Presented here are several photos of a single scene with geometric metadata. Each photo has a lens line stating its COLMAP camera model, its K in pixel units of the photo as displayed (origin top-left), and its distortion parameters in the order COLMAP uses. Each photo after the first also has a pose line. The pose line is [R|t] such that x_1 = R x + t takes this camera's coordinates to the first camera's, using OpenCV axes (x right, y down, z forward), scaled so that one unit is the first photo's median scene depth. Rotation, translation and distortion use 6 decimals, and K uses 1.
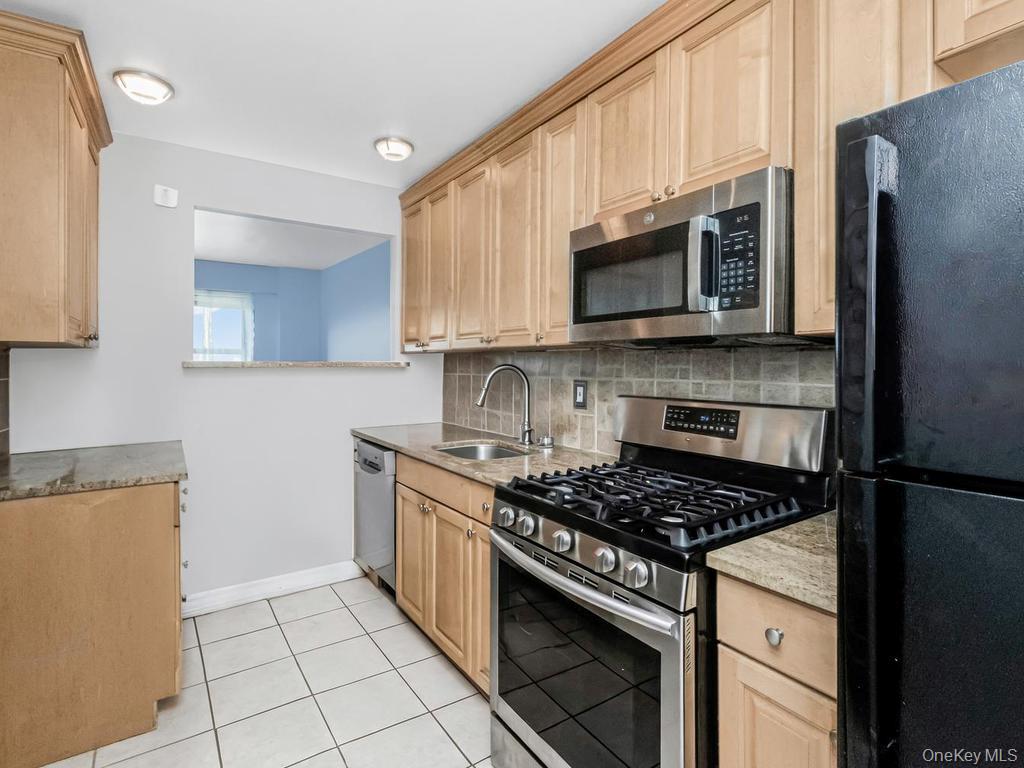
lens RADIAL K [[485.5, 0, 499.2], [0, 485.5, 380.6], [0, 0, 1]] dist [0.001203, 0.000698]
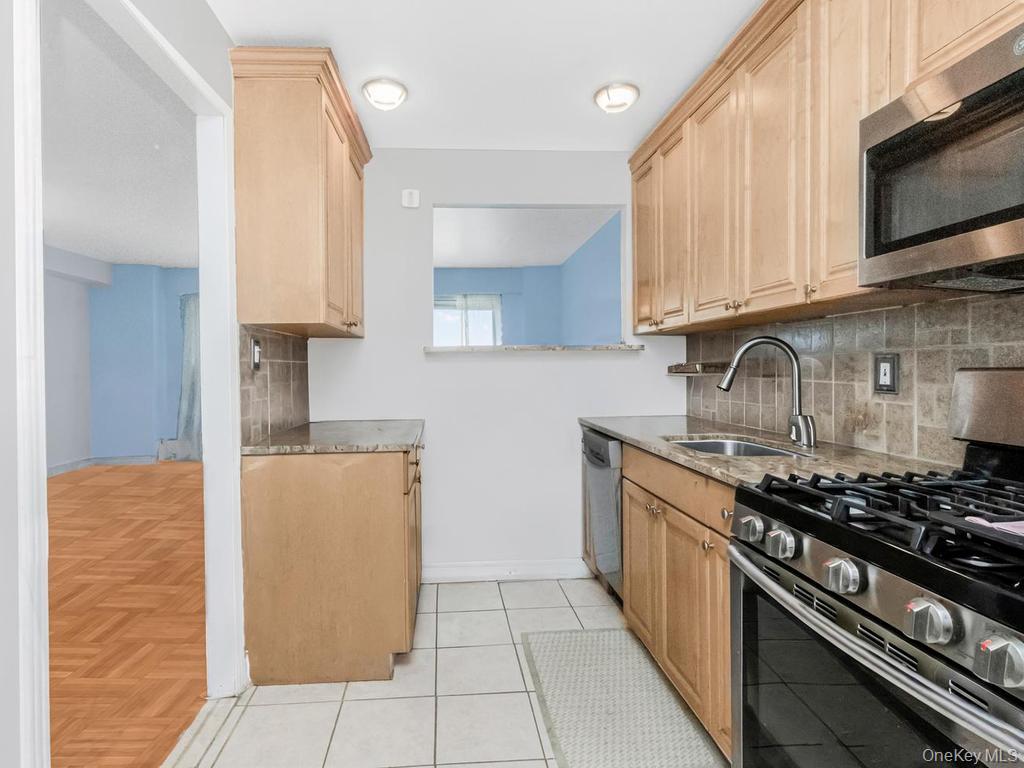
lens RADIAL K [[487.2, 0, 497.4], [0, 487.2, 380.7], [0, 0, 1]] dist [0.005244, -0.001284]
pose [[0.869930, -0.004671, -0.493153, 0.041417], [-0.001303, 0.999930, -0.011770, 0.064826], [0.493173, 0.010882, 0.869863, 0.167790]]
